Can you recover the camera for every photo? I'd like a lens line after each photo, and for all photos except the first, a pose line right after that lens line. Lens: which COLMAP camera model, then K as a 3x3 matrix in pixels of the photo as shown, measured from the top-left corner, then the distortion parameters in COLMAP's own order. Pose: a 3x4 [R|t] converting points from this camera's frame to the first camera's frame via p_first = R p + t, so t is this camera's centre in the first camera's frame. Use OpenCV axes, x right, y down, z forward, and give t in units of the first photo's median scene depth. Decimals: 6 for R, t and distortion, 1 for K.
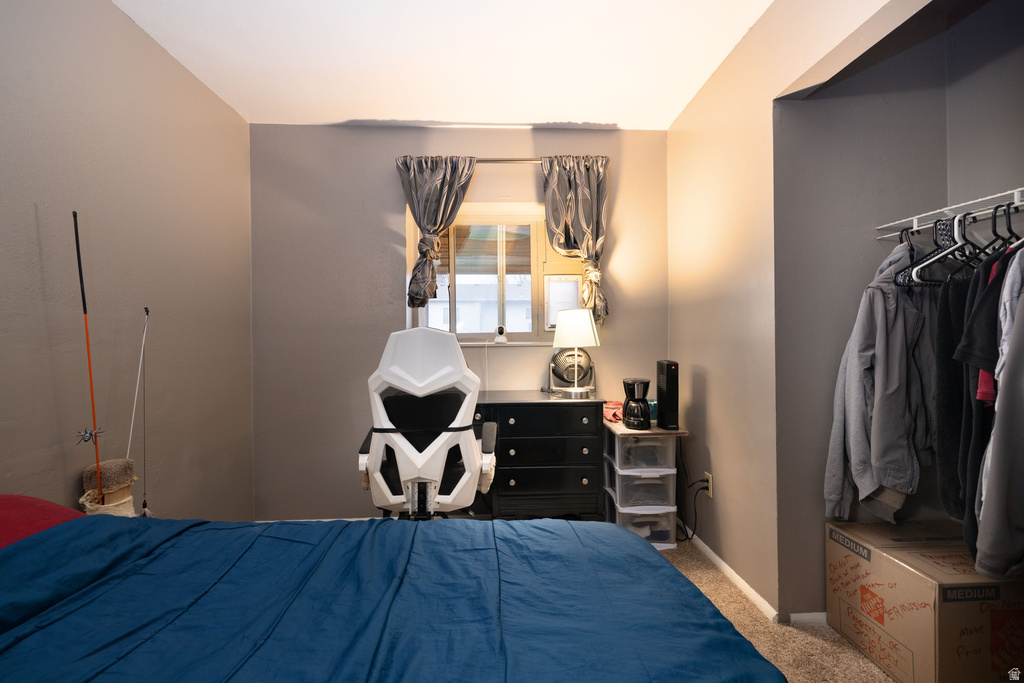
lens RADIAL K [[430.0, 0, 511.7], [0, 430.0, 335.7], [0, 0, 1]] dist [0.003372, 0.000167]
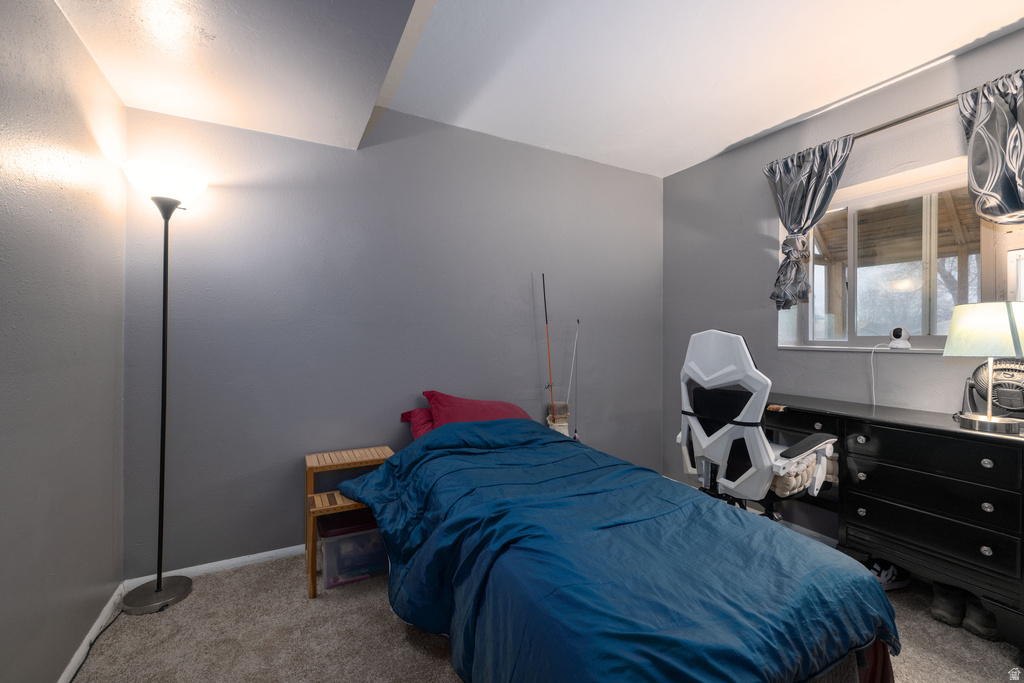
lens RADIAL K [[430.0, 0, 511.5], [0, 430.0, 338.6], [0, 0, 1]] dist [0.003372, 0.000167]
pose [[0.425834, 0.013459, -0.904701, 0.428501], [-0.012072, 0.999885, 0.009192, -0.000200], [0.904721, 0.007007, 0.425947, 0.008172]]
